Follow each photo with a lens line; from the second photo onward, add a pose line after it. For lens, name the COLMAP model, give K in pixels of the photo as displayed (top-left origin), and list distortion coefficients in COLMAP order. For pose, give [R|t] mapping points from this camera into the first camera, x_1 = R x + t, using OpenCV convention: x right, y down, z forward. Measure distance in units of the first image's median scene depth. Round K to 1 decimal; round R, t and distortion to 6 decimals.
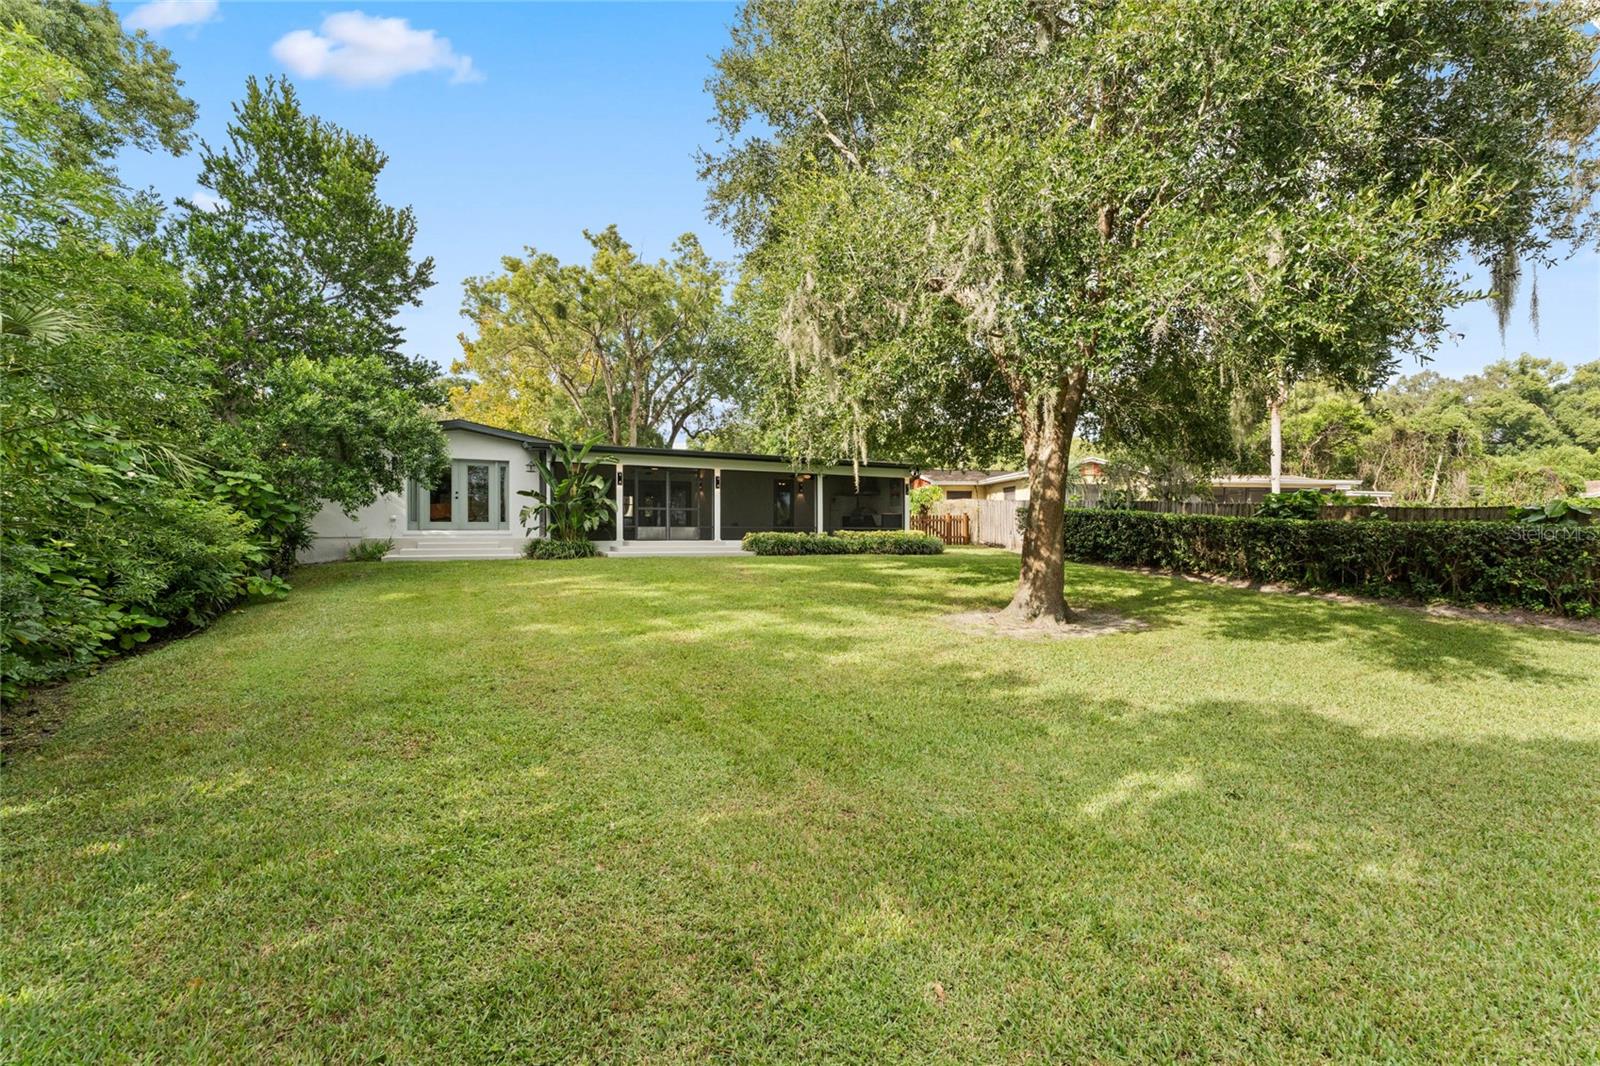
lens RADIAL K [[695.7, 0, 798.6], [0, 695.7, 529.2], [0, 0, 1]] dist [-0.001151, 0.000179]
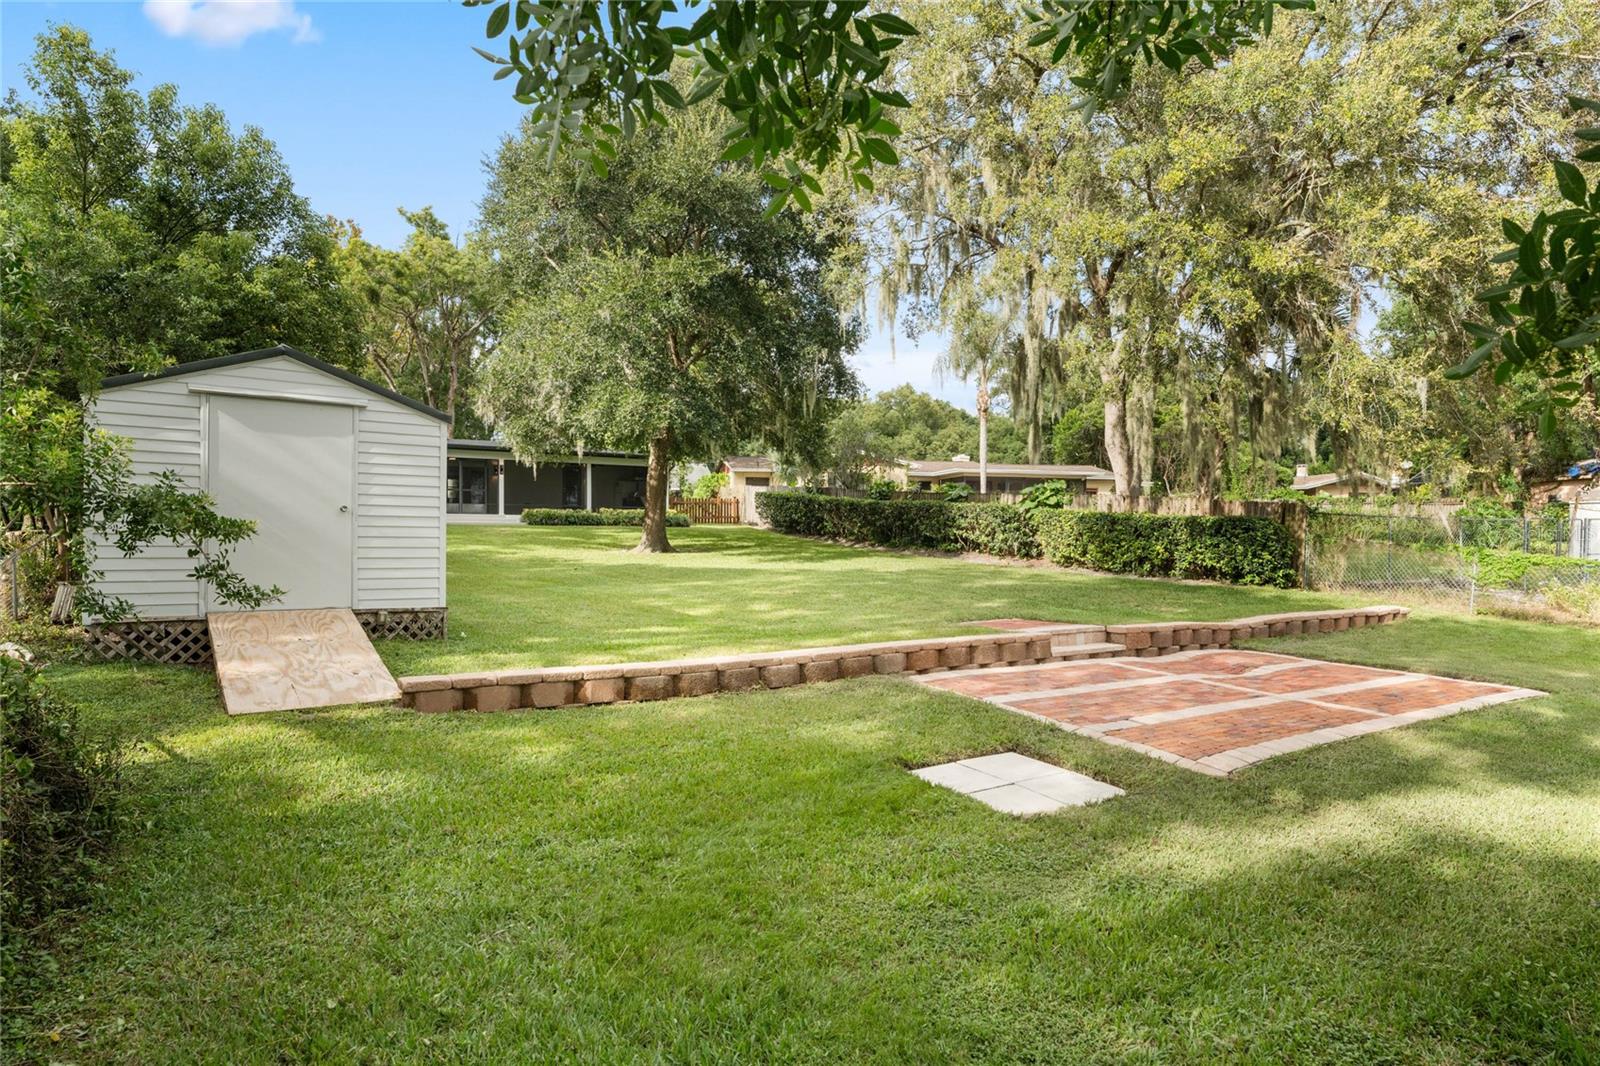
lens RADIAL K [[920.5, 0, 797.1], [0, 920.5, 540.2], [0, 0, 1]] dist [-0.003183, -0.000319]
pose [[0.994326, 0.003763, 0.106314, 0.236321], [-0.005814, 0.999803, 0.018988, 0.026368], [-0.106221, -0.019498, 0.994151, -0.738428]]
